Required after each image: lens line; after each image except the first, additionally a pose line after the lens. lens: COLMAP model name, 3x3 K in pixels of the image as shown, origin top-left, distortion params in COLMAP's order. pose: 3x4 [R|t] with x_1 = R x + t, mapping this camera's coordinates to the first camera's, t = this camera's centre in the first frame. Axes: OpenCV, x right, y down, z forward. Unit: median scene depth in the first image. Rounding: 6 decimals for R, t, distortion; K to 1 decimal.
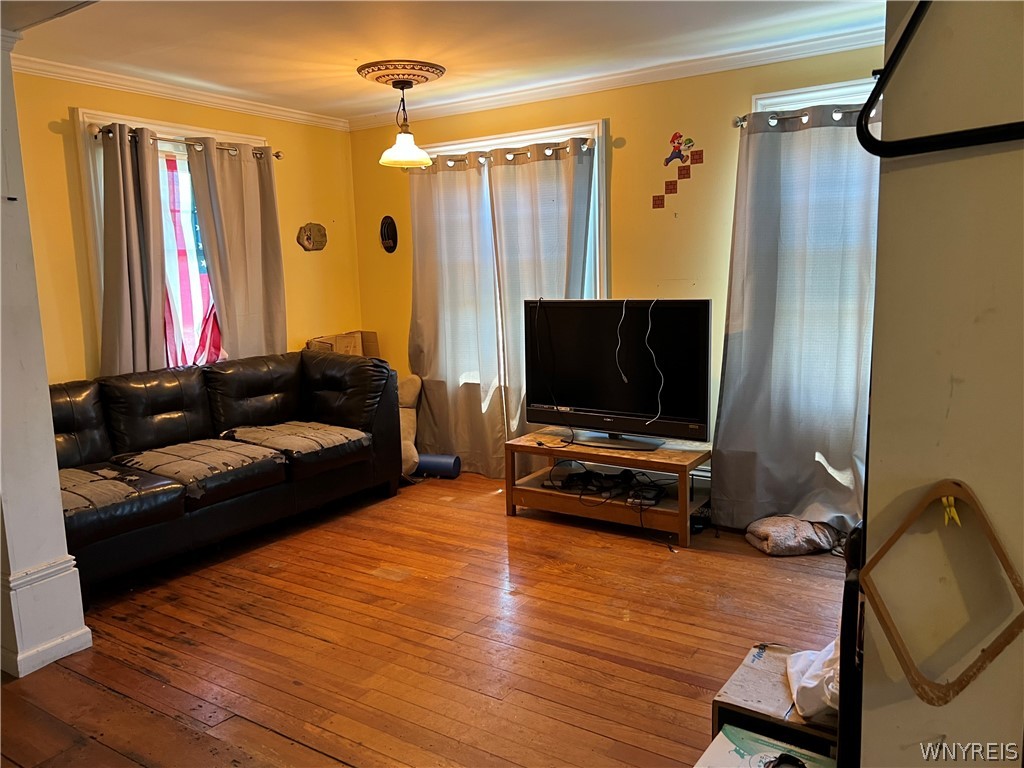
lens RADIAL K [[766.5, 0, 512.0], [0, 766.5, 384.0], [0, 0, 1]] dist [0.049574, -0.068841]
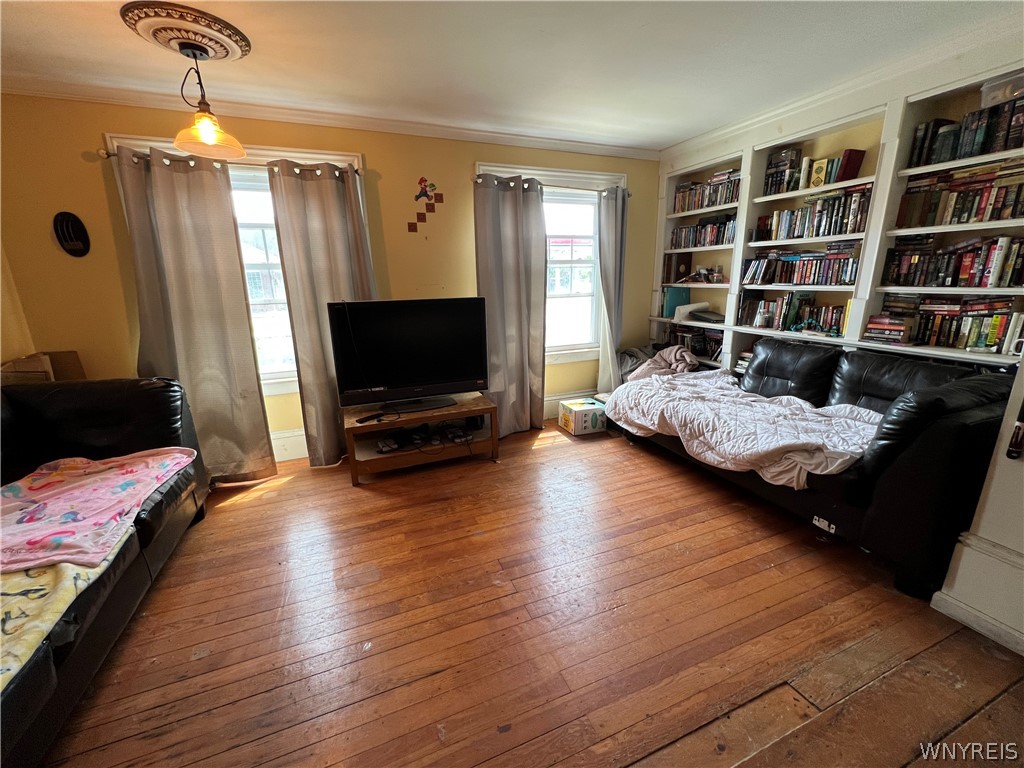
lens RADIAL K [[416.1, 0, 512.0], [0, 416.1, 384.0], [0, 0, 1]] dist [0.000891, 0.000195]
pose [[0.573057, -0.190035, 0.797177, -0.364079], [0.125544, 0.981618, 0.143754, -0.047735], [-0.809842, 0.017701, 0.586381, 0.436571]]
